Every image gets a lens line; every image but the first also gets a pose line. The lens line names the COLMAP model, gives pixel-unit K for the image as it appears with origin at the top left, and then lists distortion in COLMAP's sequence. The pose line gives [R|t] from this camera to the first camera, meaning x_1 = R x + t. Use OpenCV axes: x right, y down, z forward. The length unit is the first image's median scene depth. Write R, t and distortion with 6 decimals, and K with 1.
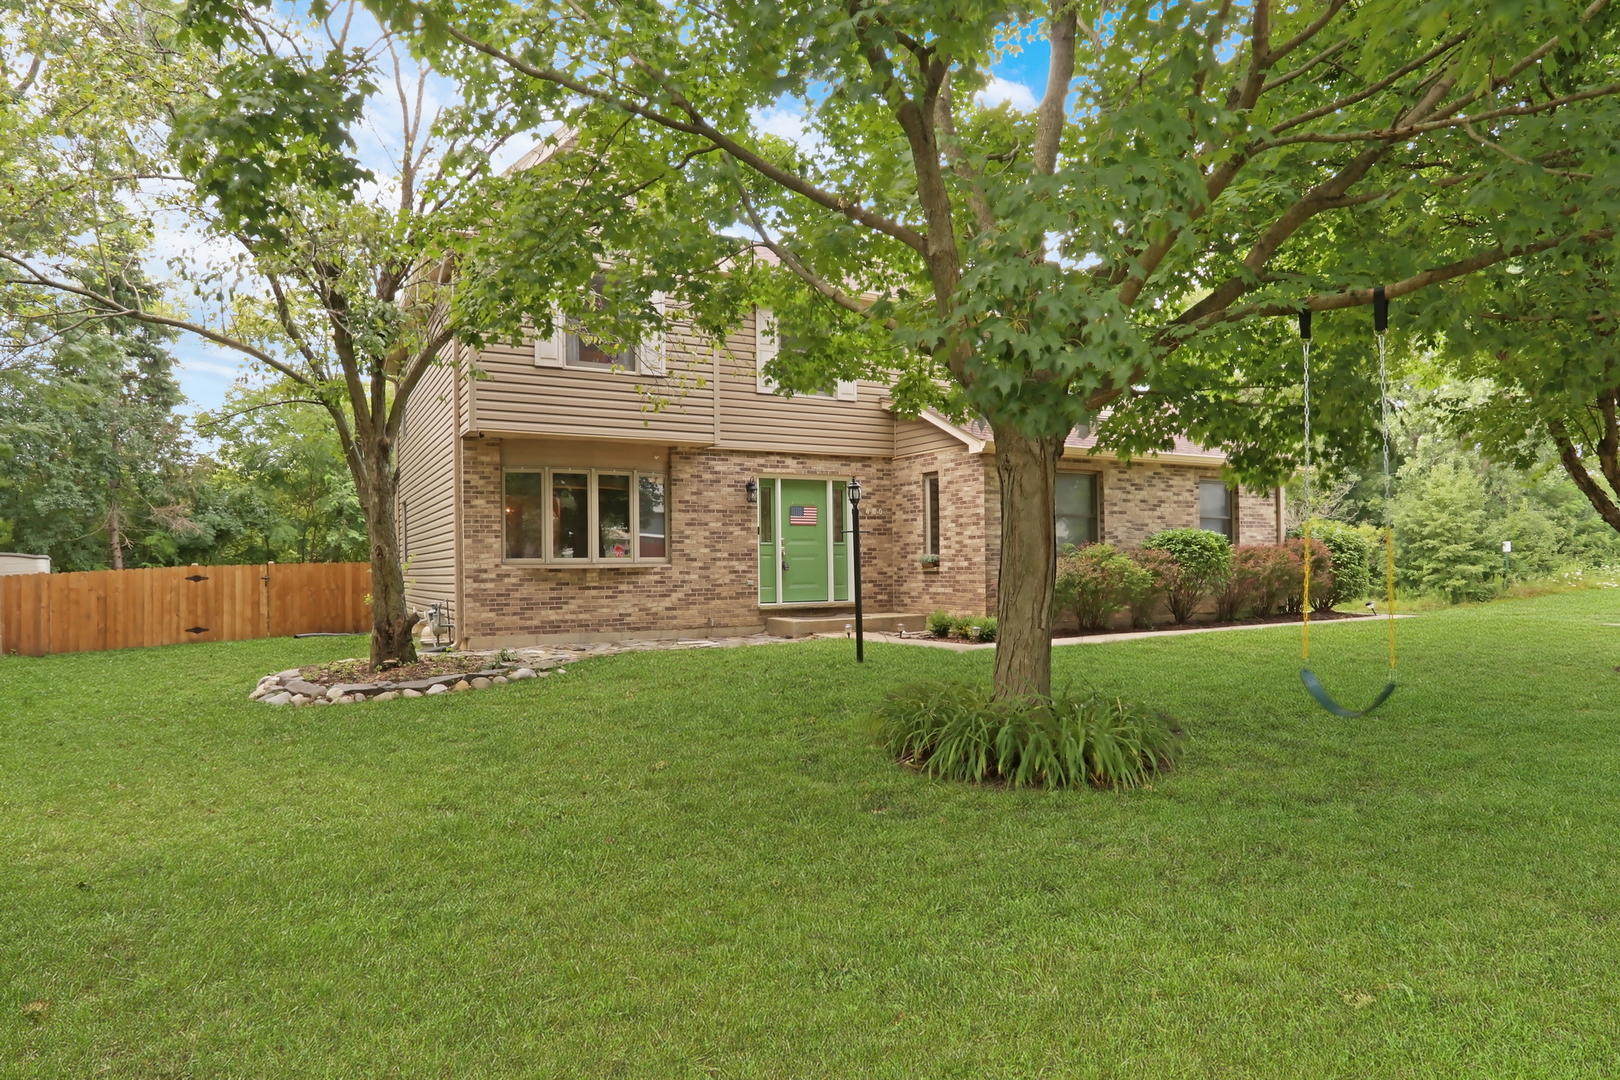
lens RADIAL K [[895.3, 0, 811.7], [0, 895.3, 544.0], [0, 0, 1]] dist [-0.025301, 0.000635]
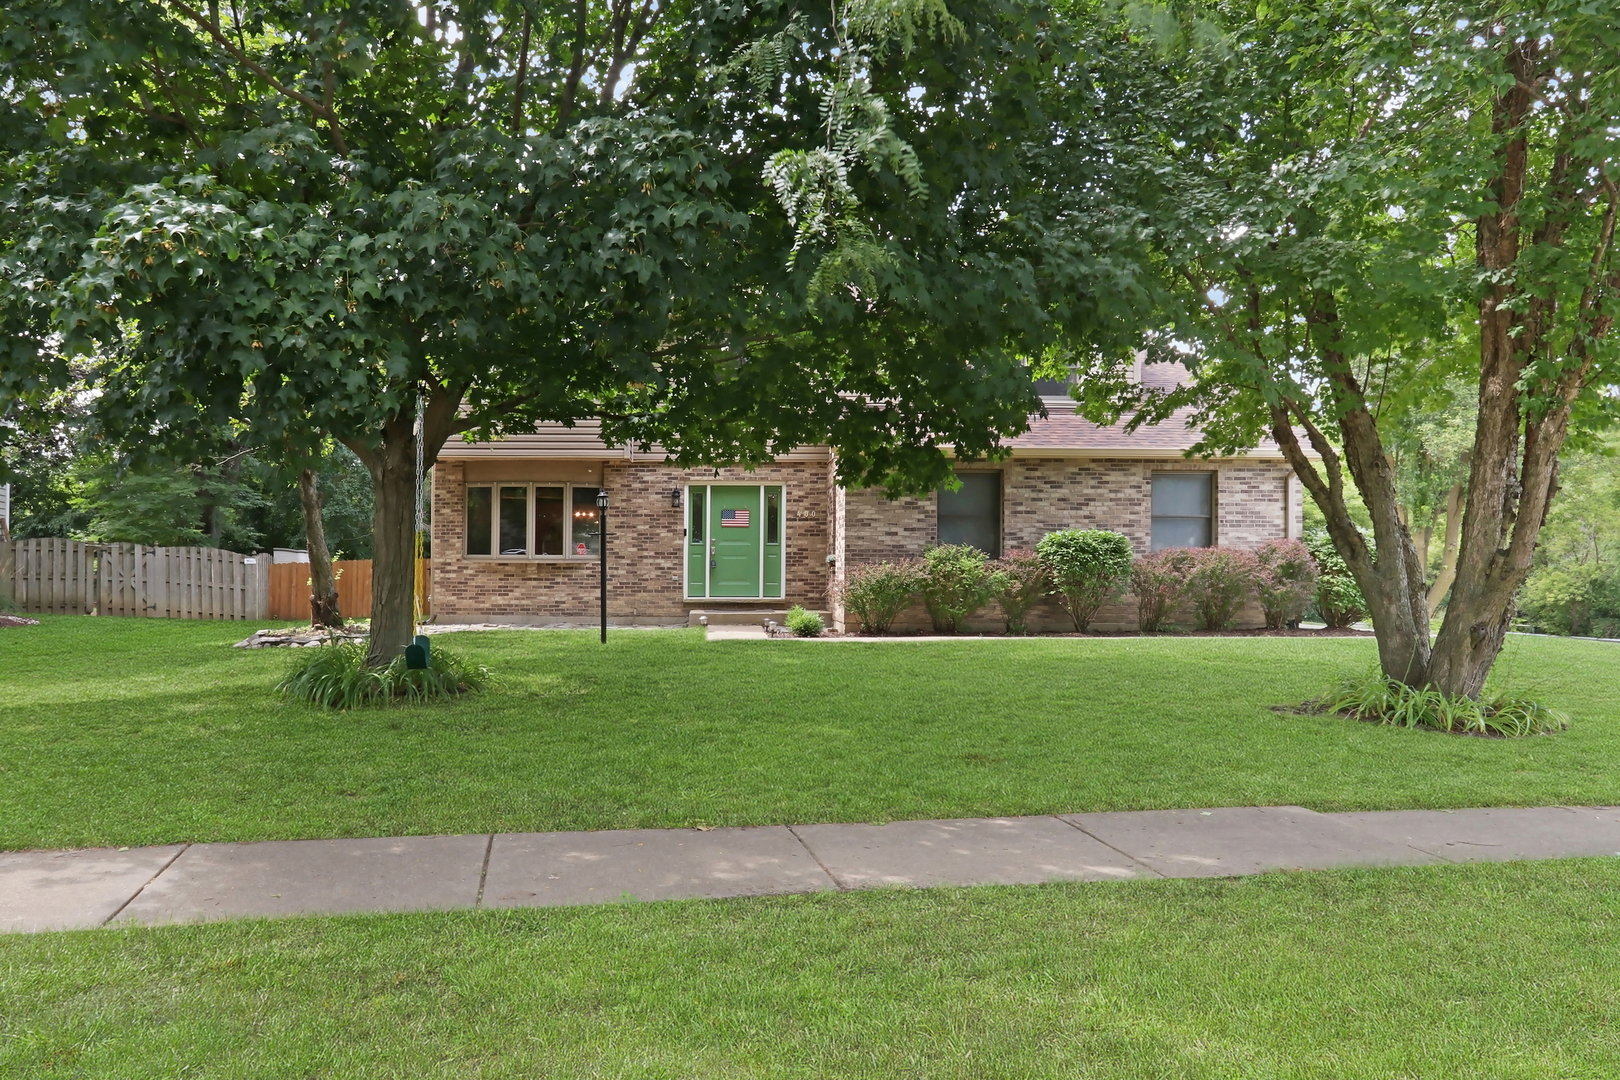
lens RADIAL K [[895.3, 0, 809.9], [0, 895.3, 545.6], [0, 0, 1]] dist [-0.025301, 0.000635]
pose [[0.901459, 0.005695, -0.432827, 0.577902], [-0.003386, 0.999976, 0.006105, -0.005606], [0.432851, -0.004038, 0.901456, 0.052233]]
